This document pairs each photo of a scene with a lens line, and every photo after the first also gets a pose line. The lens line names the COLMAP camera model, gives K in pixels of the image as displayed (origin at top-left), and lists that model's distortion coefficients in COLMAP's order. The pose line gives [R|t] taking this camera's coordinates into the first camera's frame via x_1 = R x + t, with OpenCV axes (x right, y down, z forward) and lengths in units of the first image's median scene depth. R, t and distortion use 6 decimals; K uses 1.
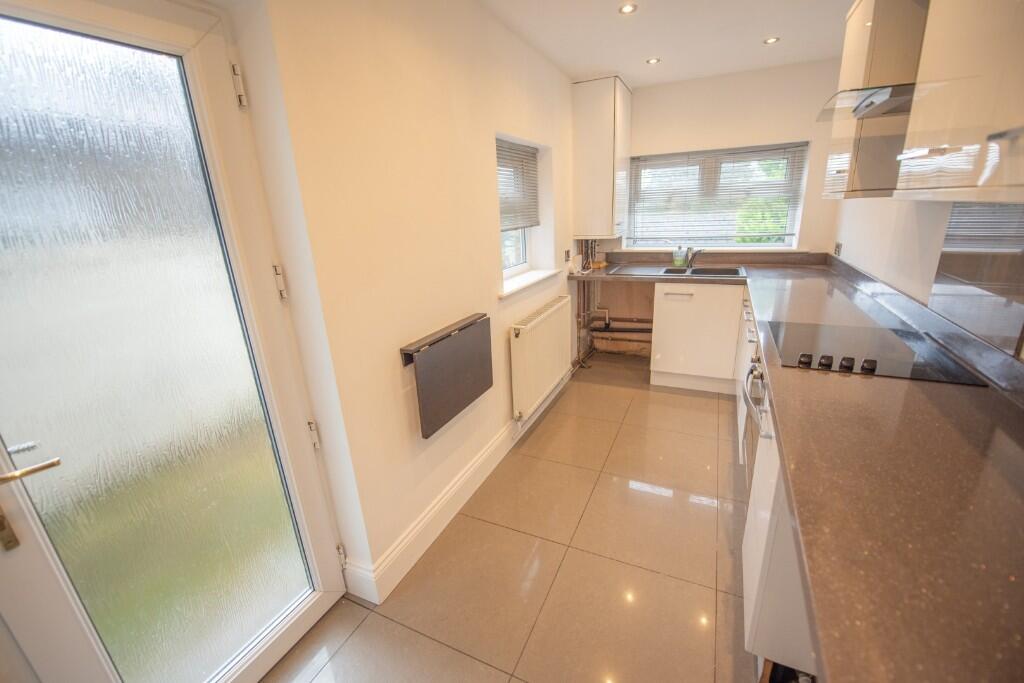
lens RADIAL K [[414.4, 0, 512.0], [0, 414.4, 341.5], [0, 0, 1]] dist [-0.015590, -0.000362]
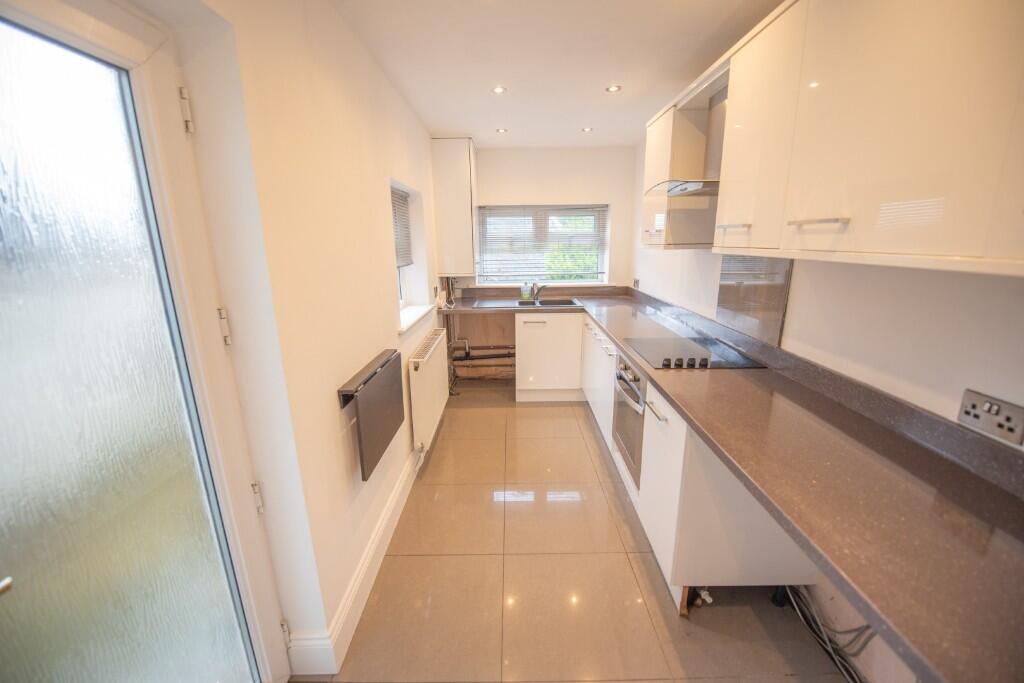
lens RADIAL K [[399.6, 0, 508.1], [0, 399.6, 342.6], [0, 0, 1]] dist [-0.013913, -0.000082]
pose [[0.907043, -0.068268, 0.415468, -0.138219], [0.099473, 0.993579, -0.053906, -0.001632], [-0.409120, 0.090223, 0.908009, -0.007769]]
